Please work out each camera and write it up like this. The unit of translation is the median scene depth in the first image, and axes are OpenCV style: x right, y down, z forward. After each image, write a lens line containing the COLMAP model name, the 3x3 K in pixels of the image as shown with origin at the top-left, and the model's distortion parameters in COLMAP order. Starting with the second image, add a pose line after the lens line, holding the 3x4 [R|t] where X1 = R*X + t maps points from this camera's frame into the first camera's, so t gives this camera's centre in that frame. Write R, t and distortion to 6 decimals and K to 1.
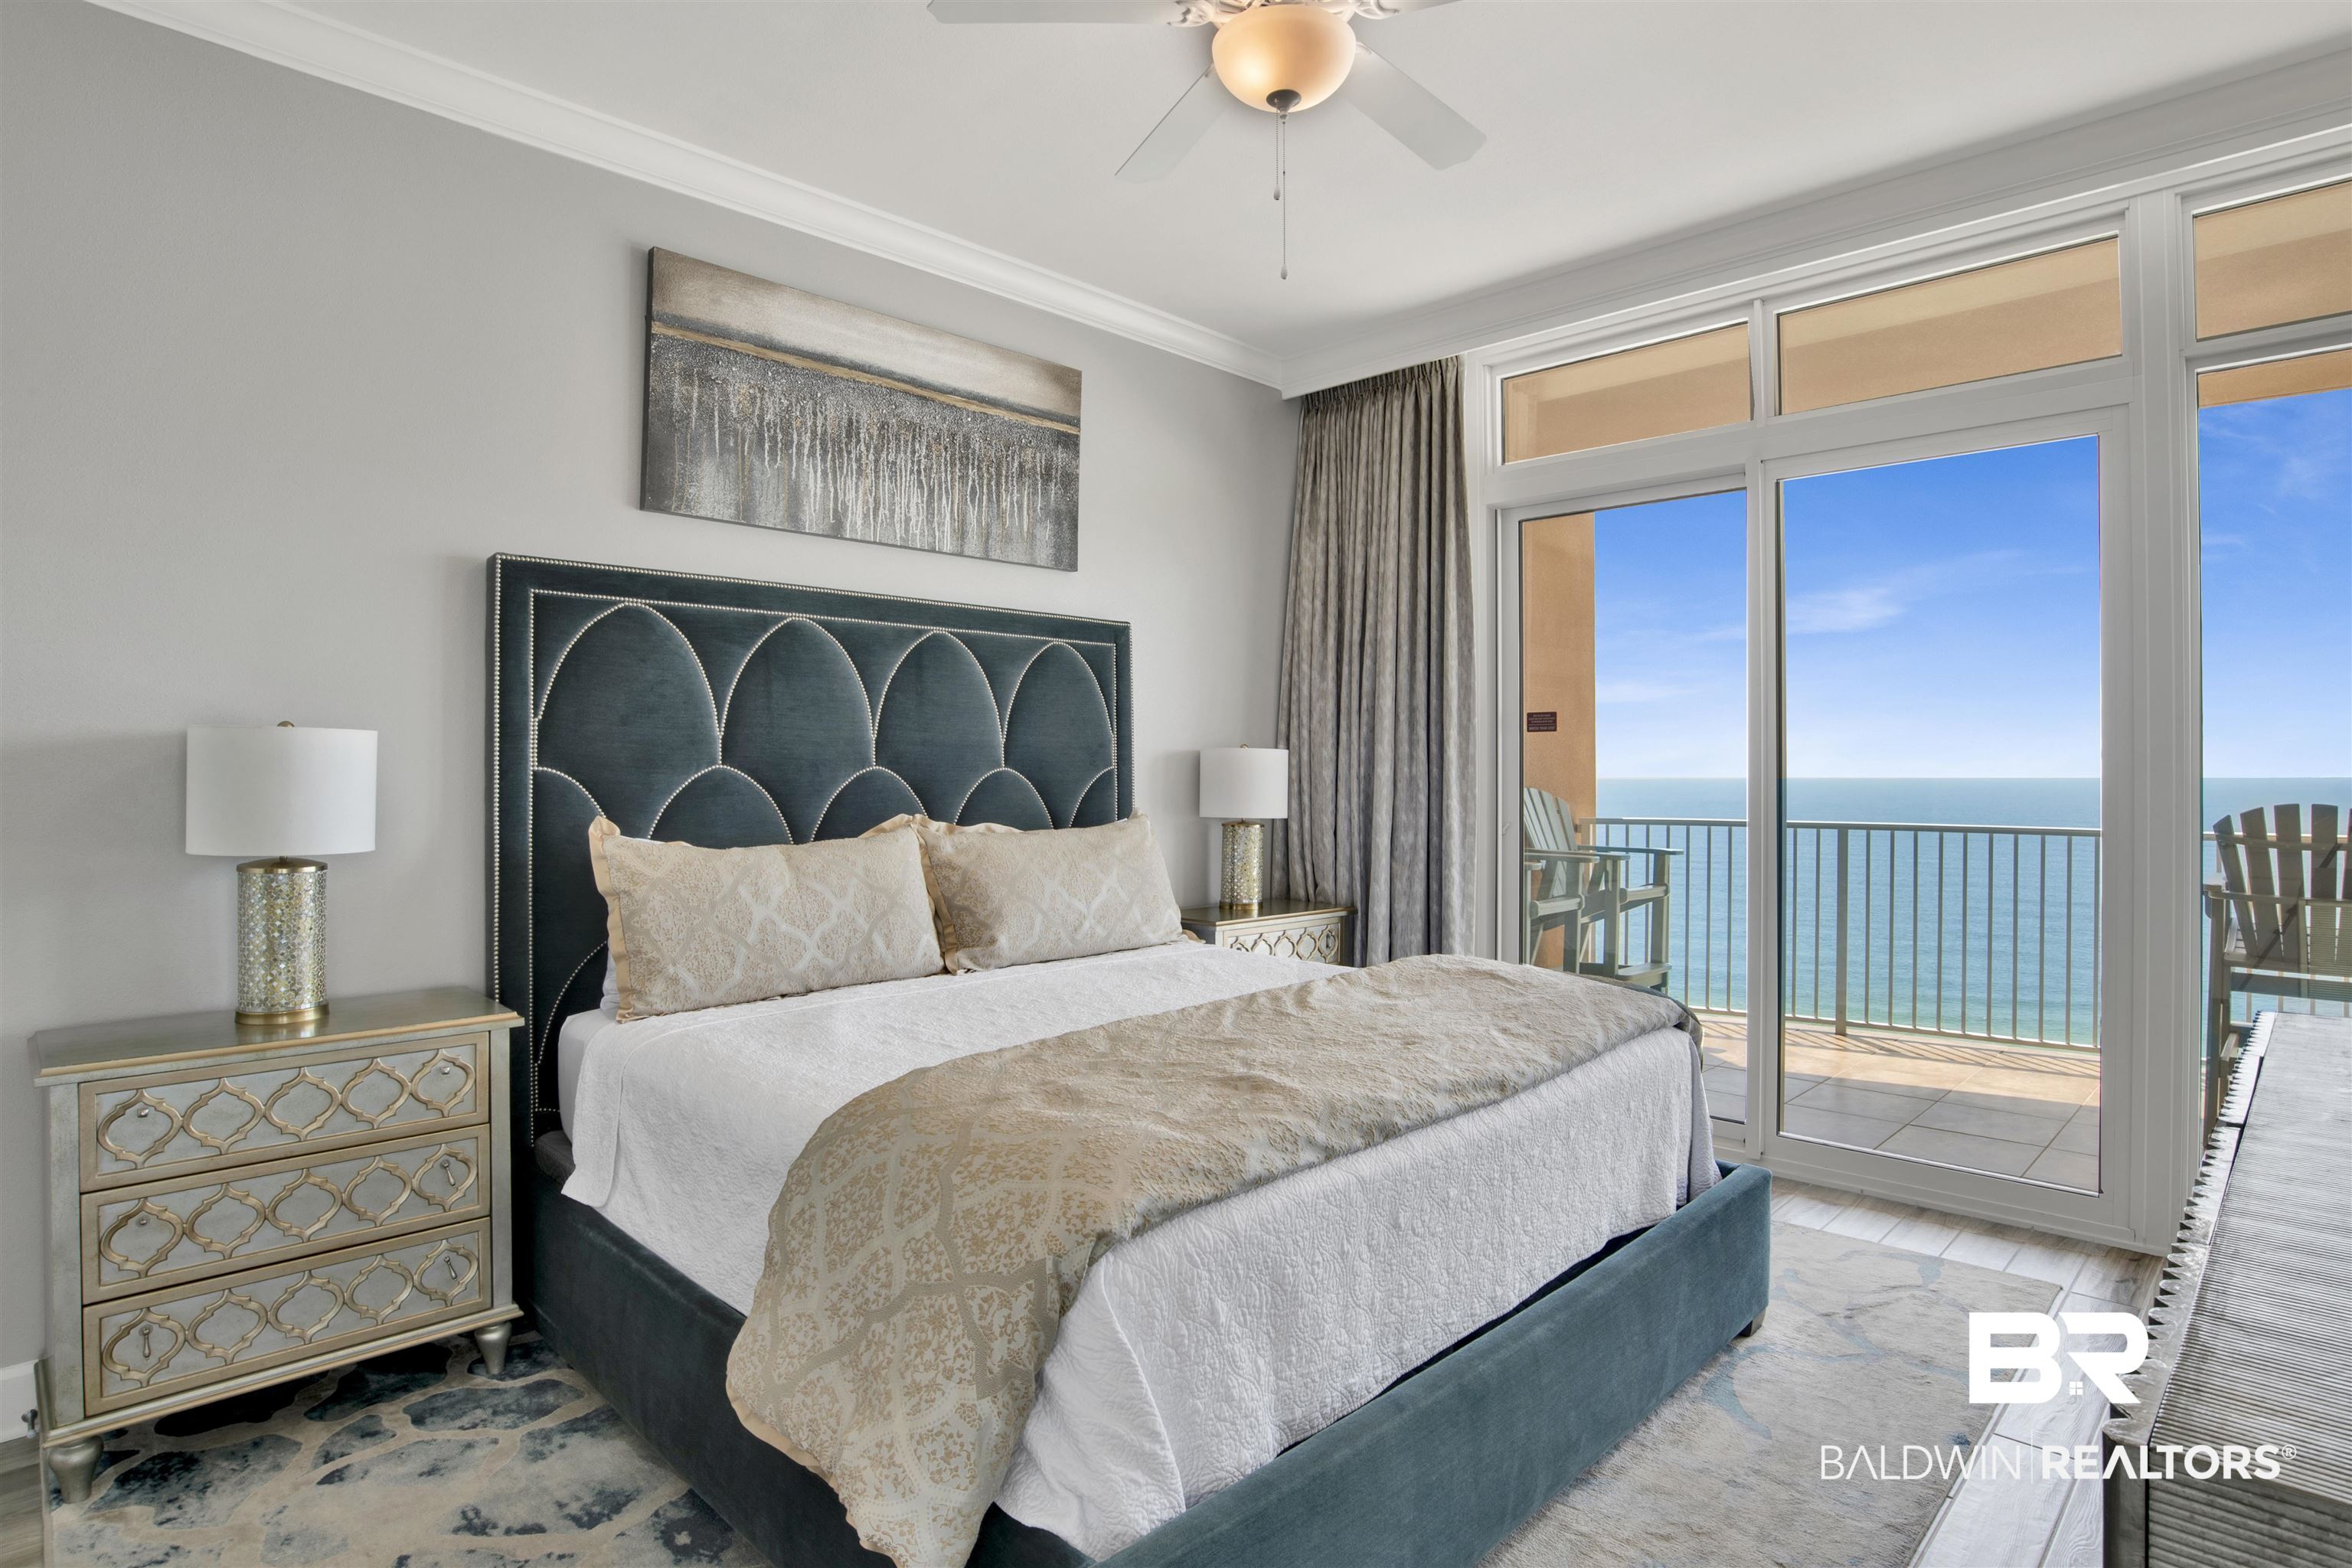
lens RADIAL K [[1223.8, 0, 1192.4], [0, 1223.8, 770.1], [0, 0, 1]] dist [-0.068406, 0.022846]
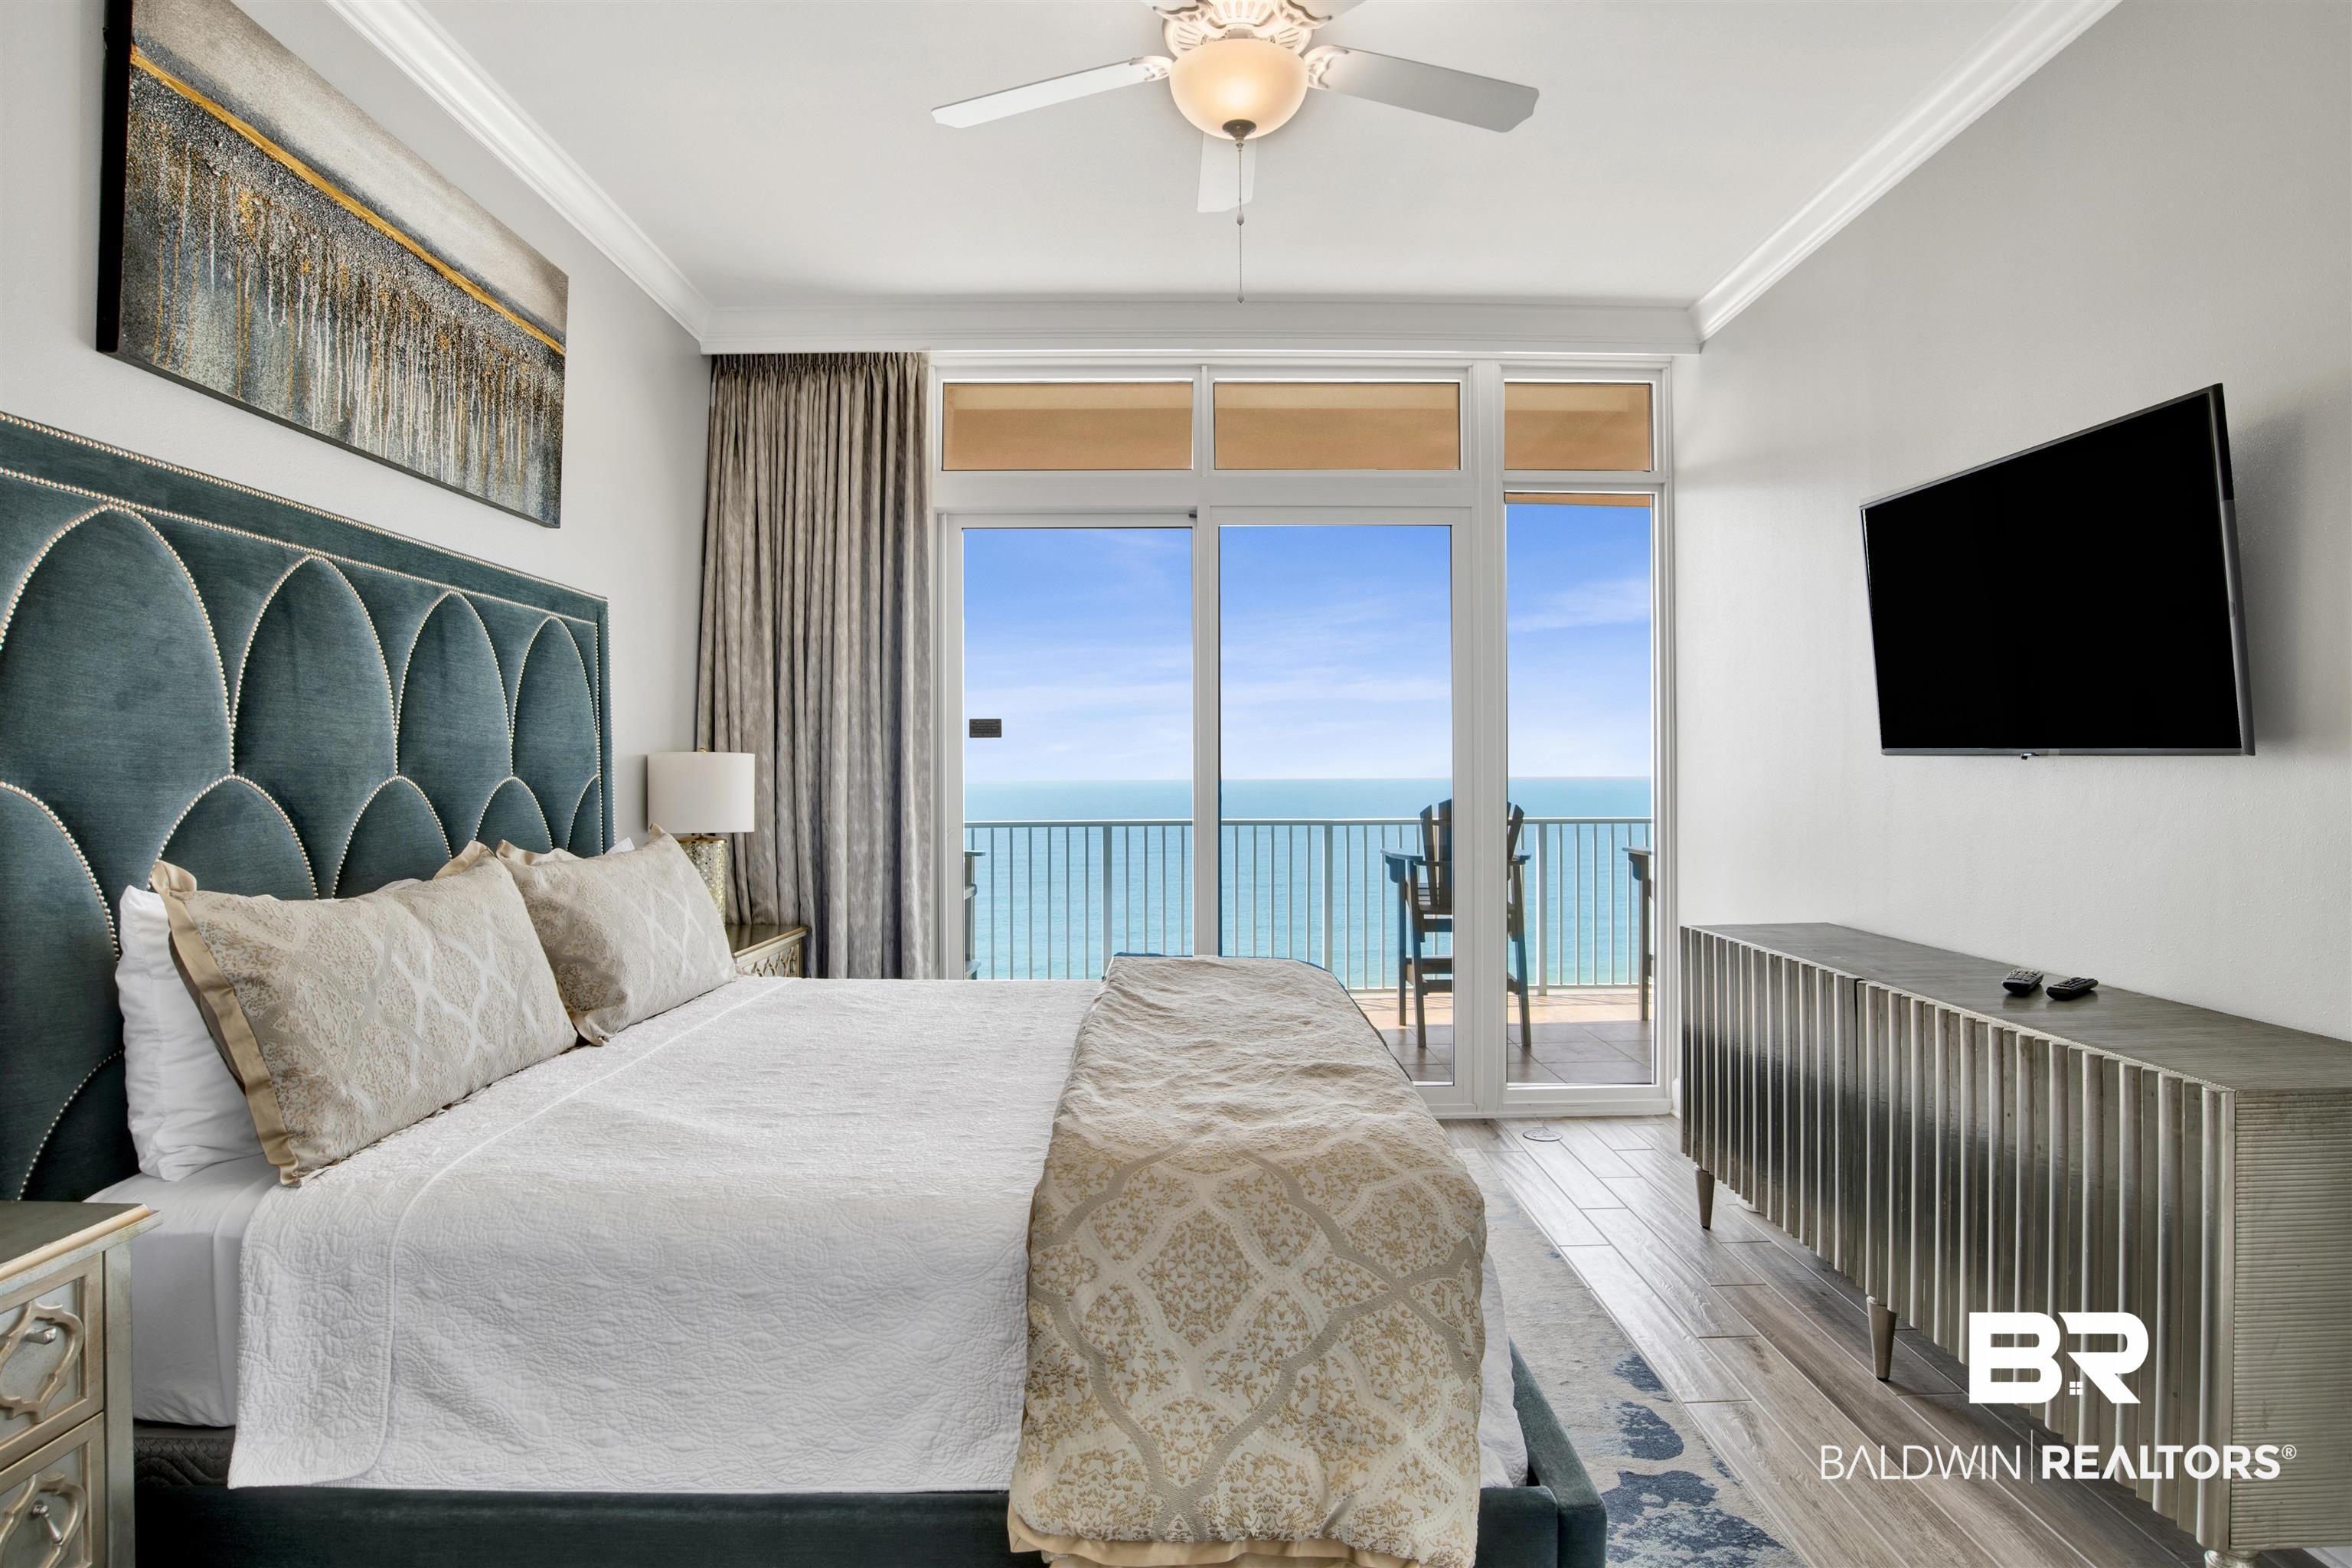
lens RADIAL K [[1260.2, 0, 1222.9], [0, 1260.2, 776.3], [0, 0, 1]] dist [-0.067068, 0.027093]
pose [[0.708790, -0.006597, 0.705388, -0.432343], [0.006349, 0.999975, 0.002973, -0.001673], [-0.705390, 0.002372, 0.708815, 0.156425]]
